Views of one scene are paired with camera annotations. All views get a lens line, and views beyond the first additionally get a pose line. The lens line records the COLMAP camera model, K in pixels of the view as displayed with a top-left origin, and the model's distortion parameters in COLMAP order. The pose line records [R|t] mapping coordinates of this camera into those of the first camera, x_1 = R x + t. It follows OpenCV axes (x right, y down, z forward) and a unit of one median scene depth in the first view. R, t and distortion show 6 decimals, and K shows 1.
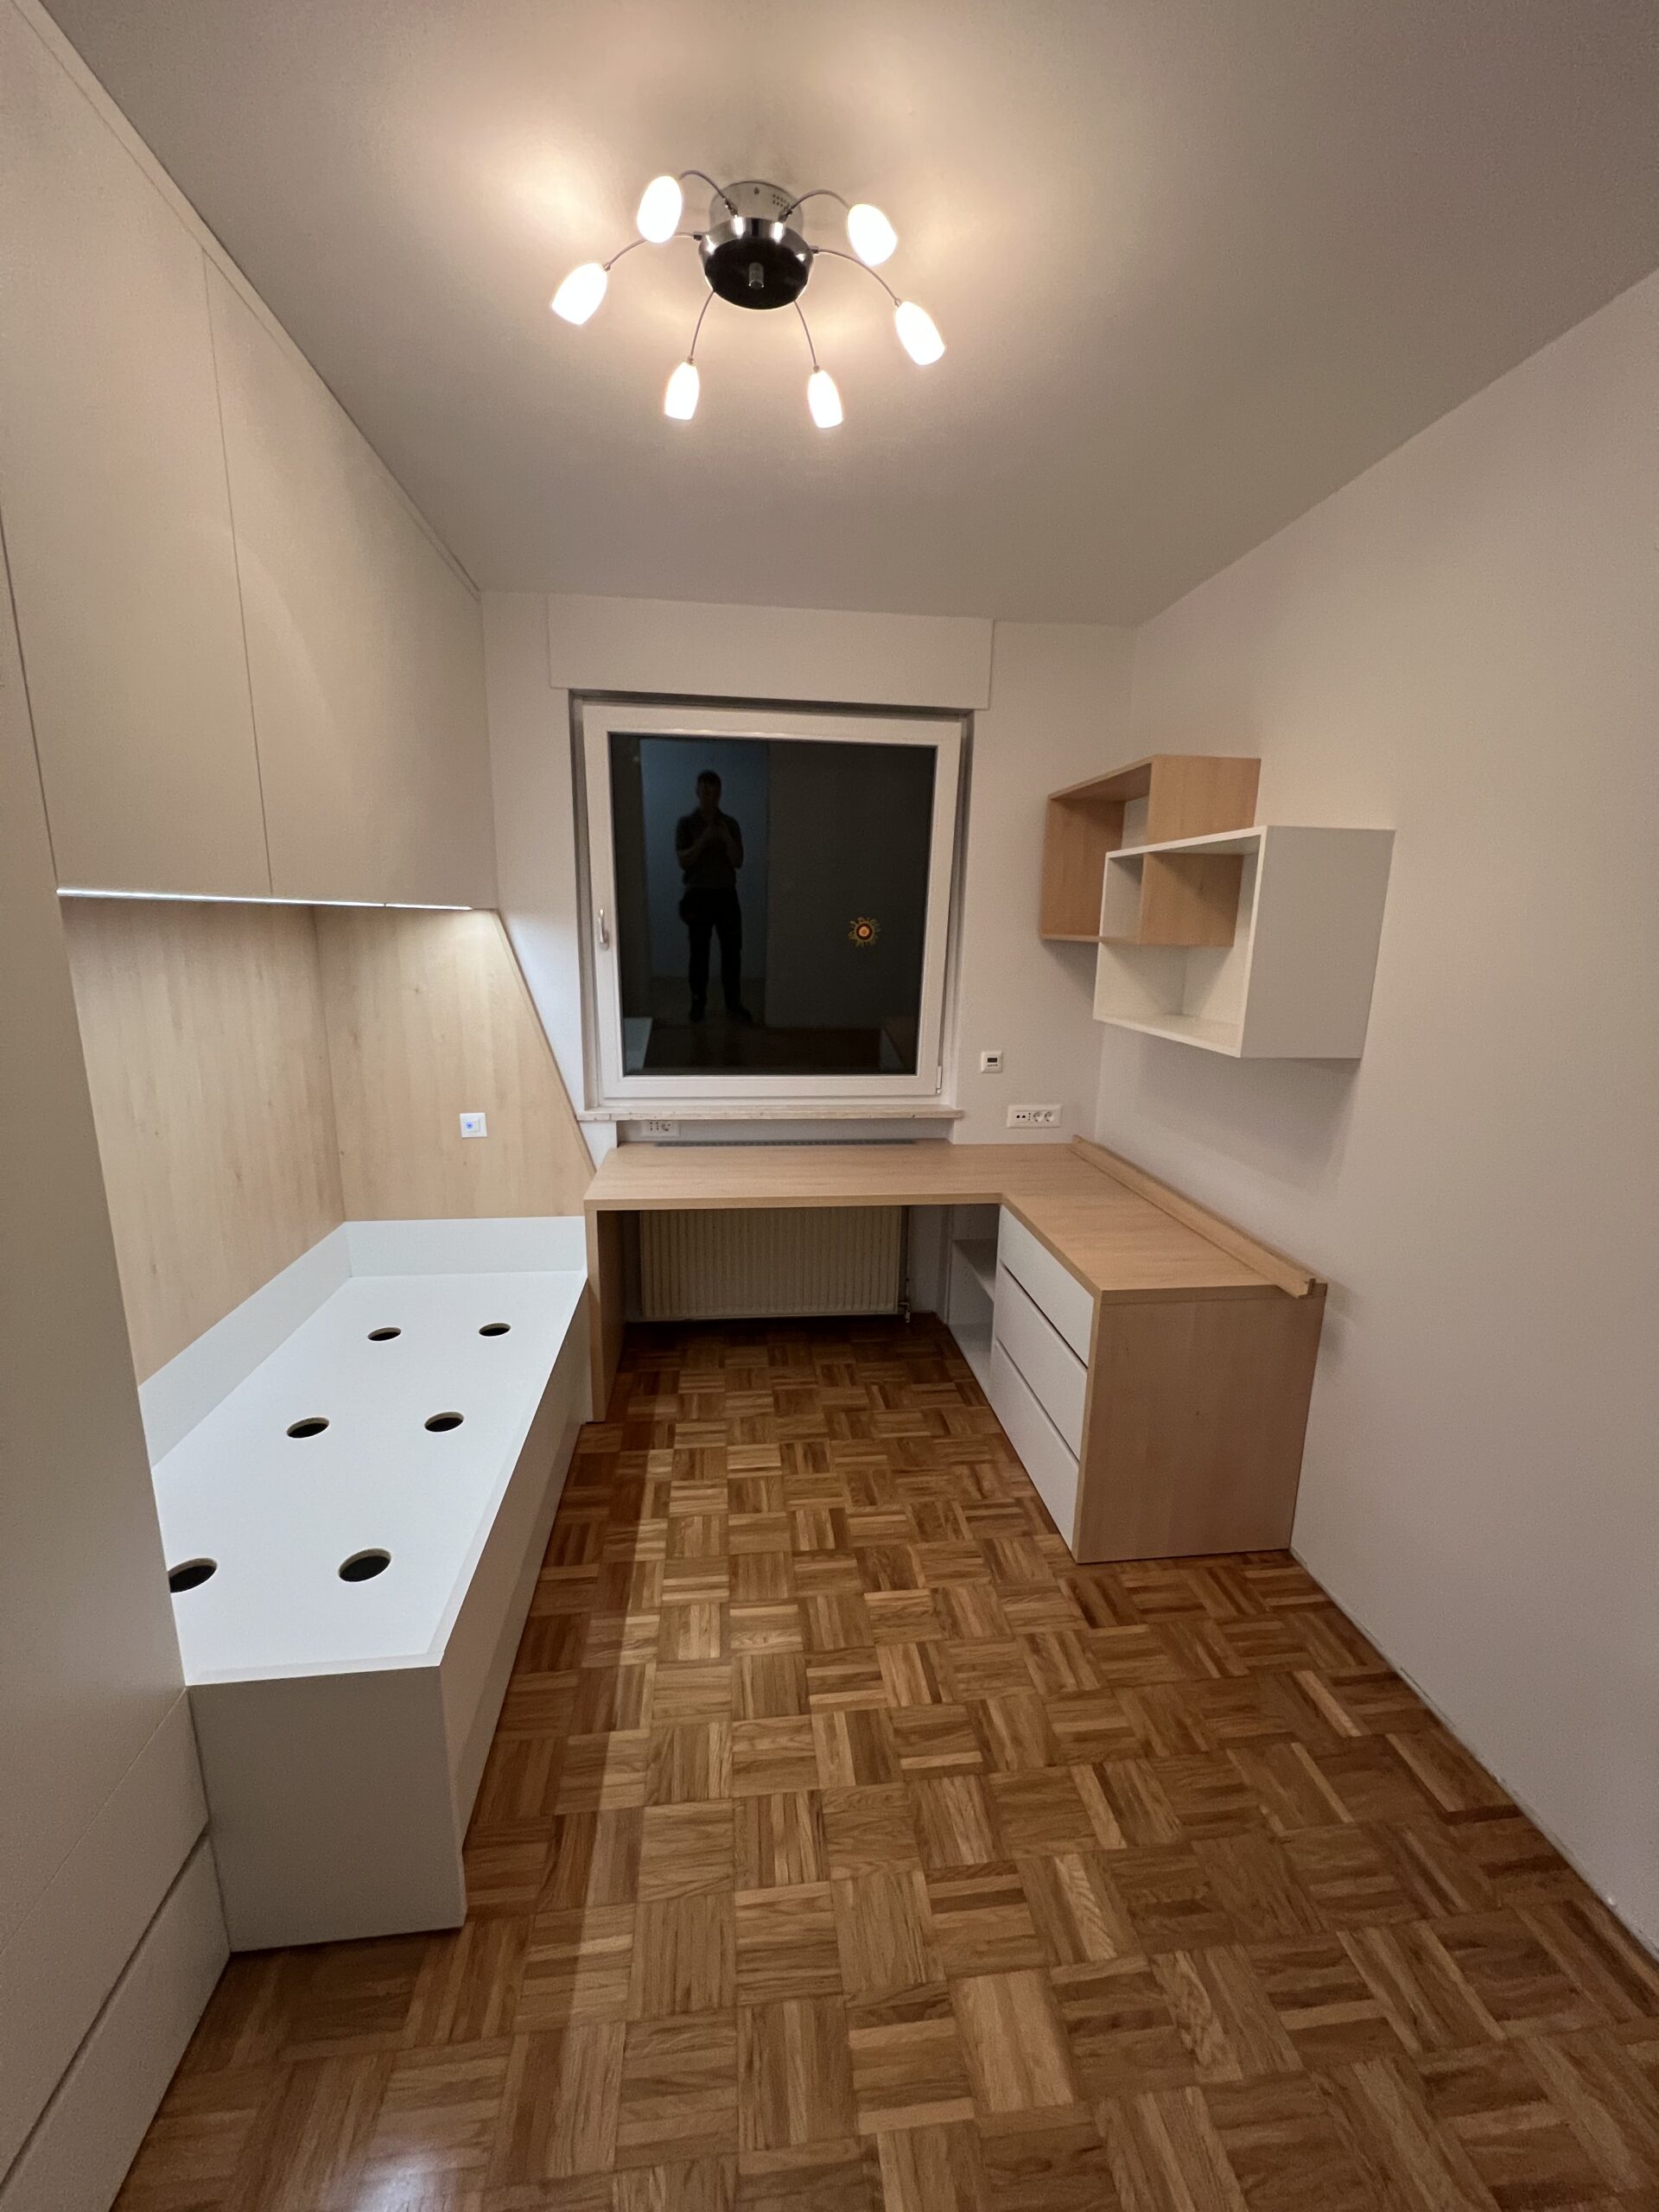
lens RADIAL K [[881.0, 0, 829.1], [0, 881.0, 1110.1], [0, 0, 1]] dist [-0.002743, 0.000191]
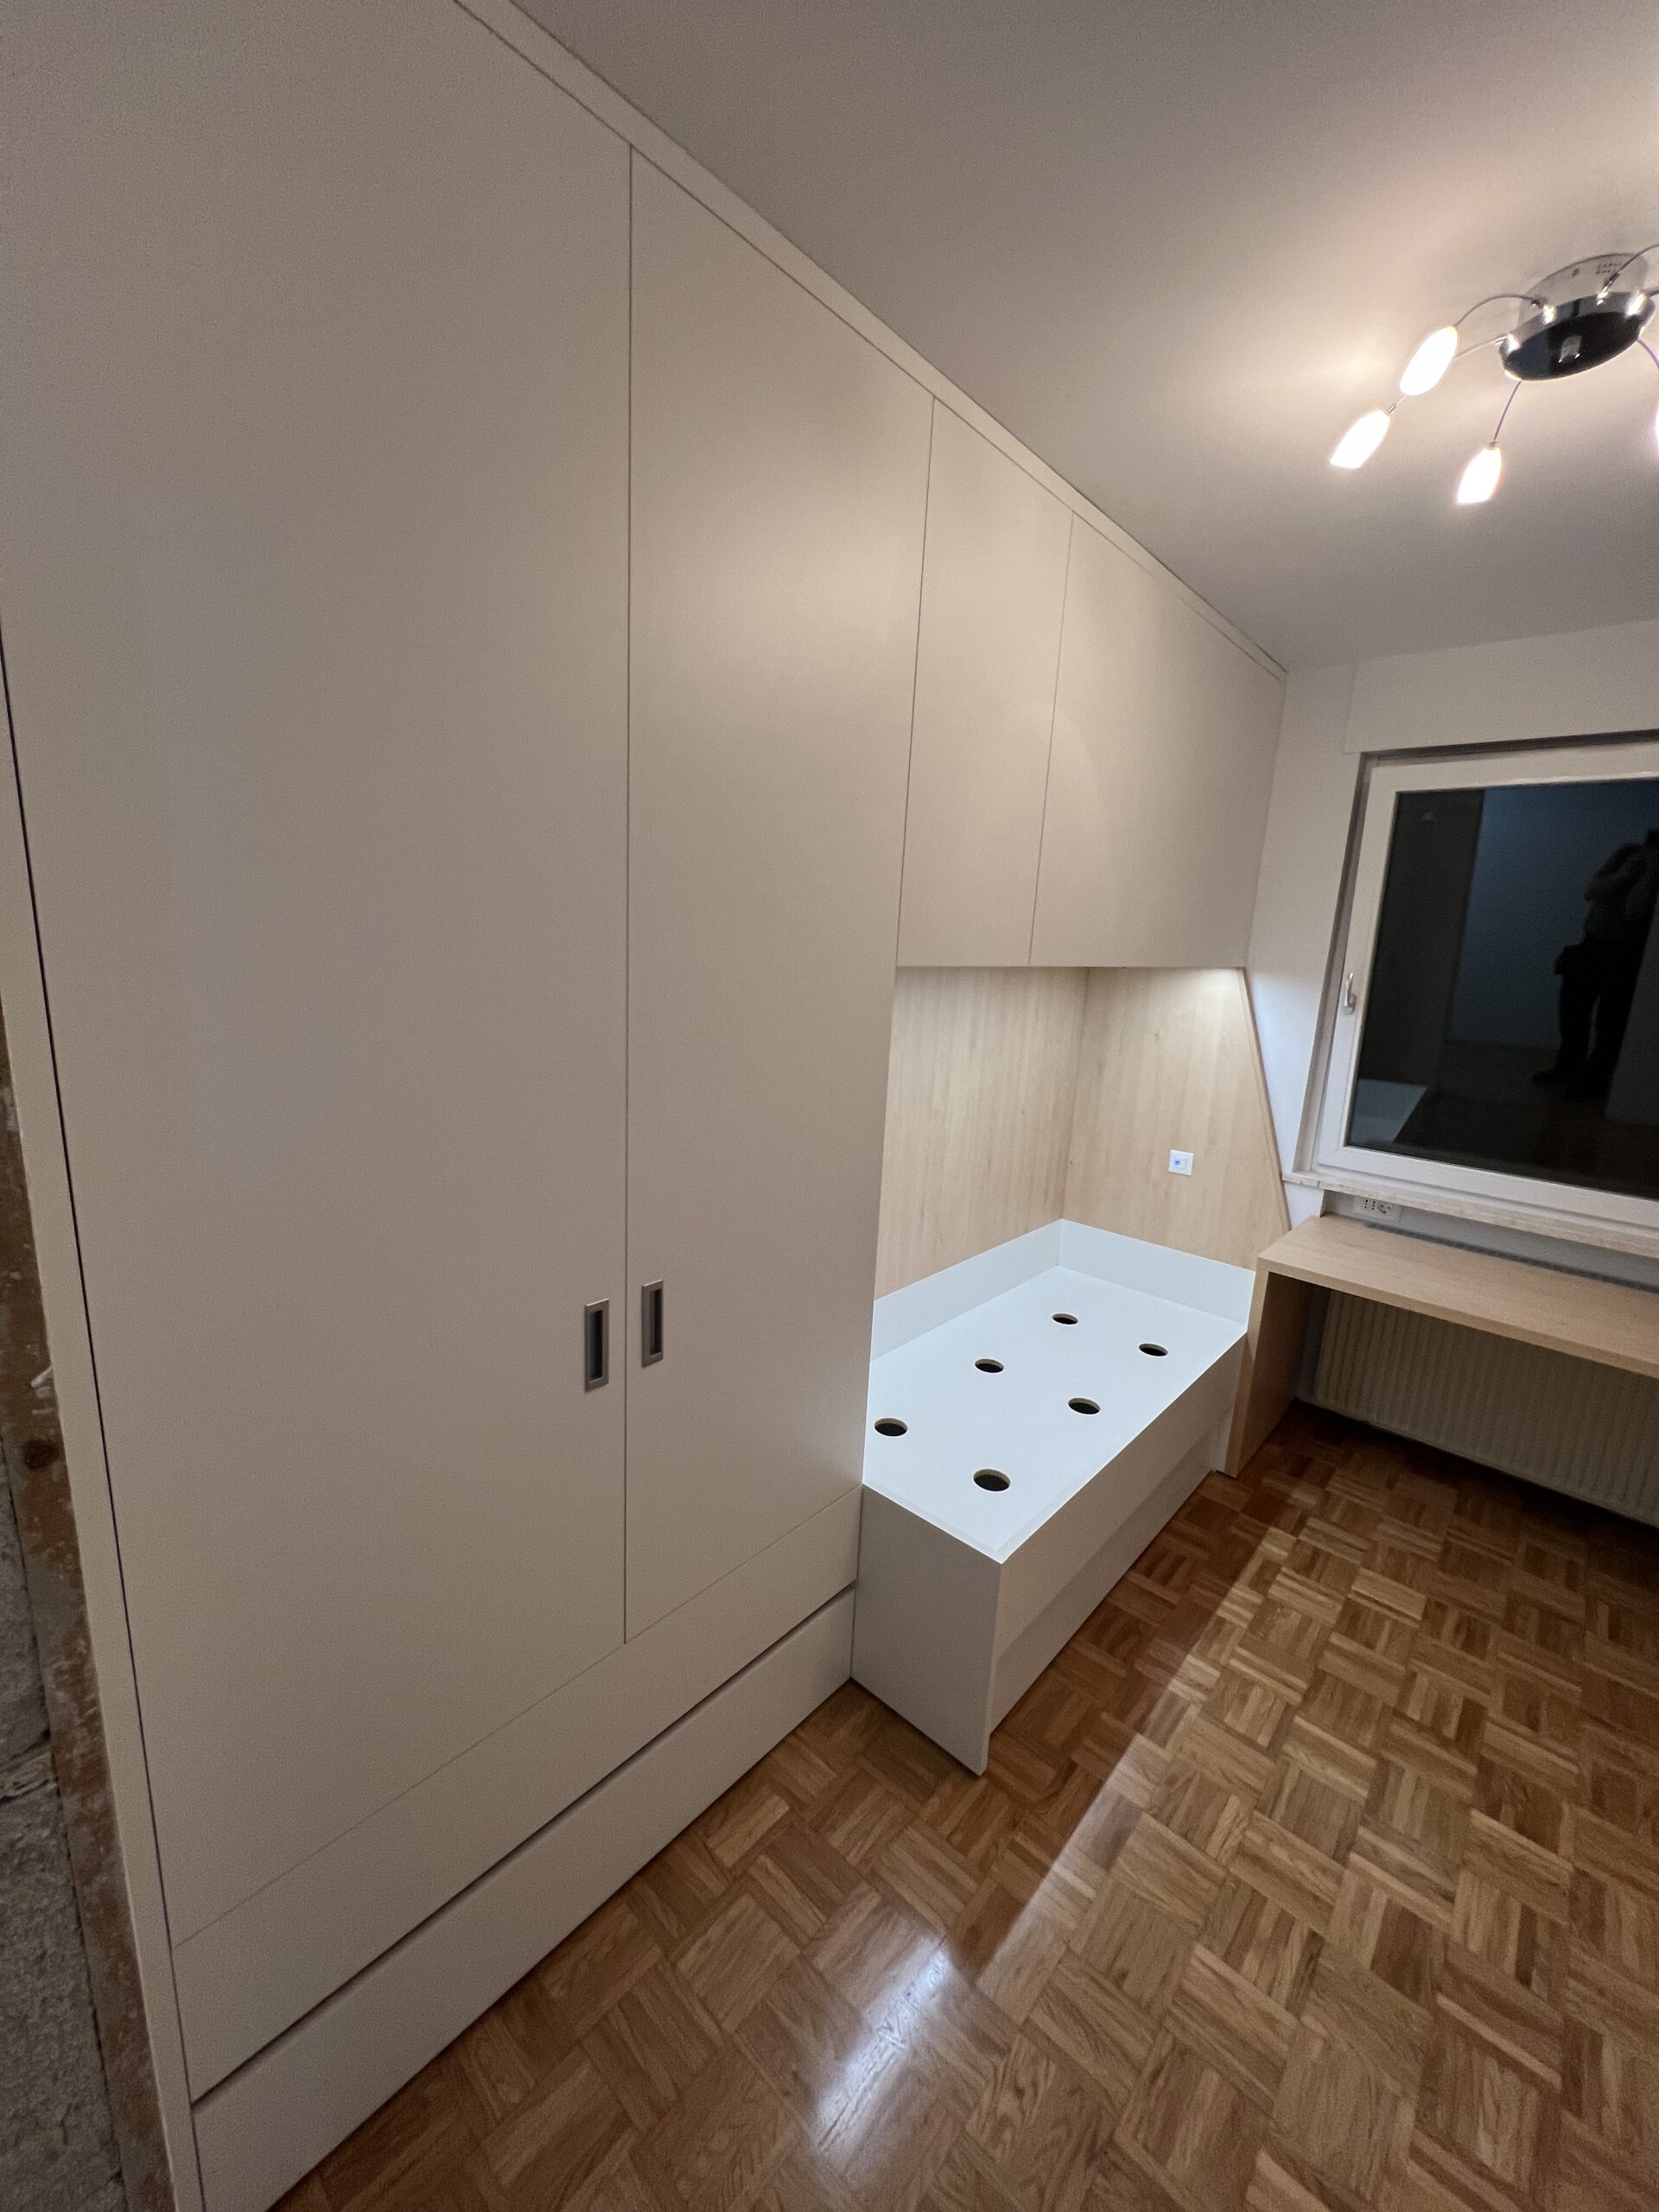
lens RADIAL K [[881.0, 0, 829.1], [0, 881.0, 1110.1], [0, 0, 1]] dist [-0.002743, 0.000191]
pose [[0.658010, 0.167922, -0.734047, 0.134555], [-0.193831, 0.979741, 0.050374, -0.023546], [0.727635, 0.109134, 0.677227, -0.079593]]
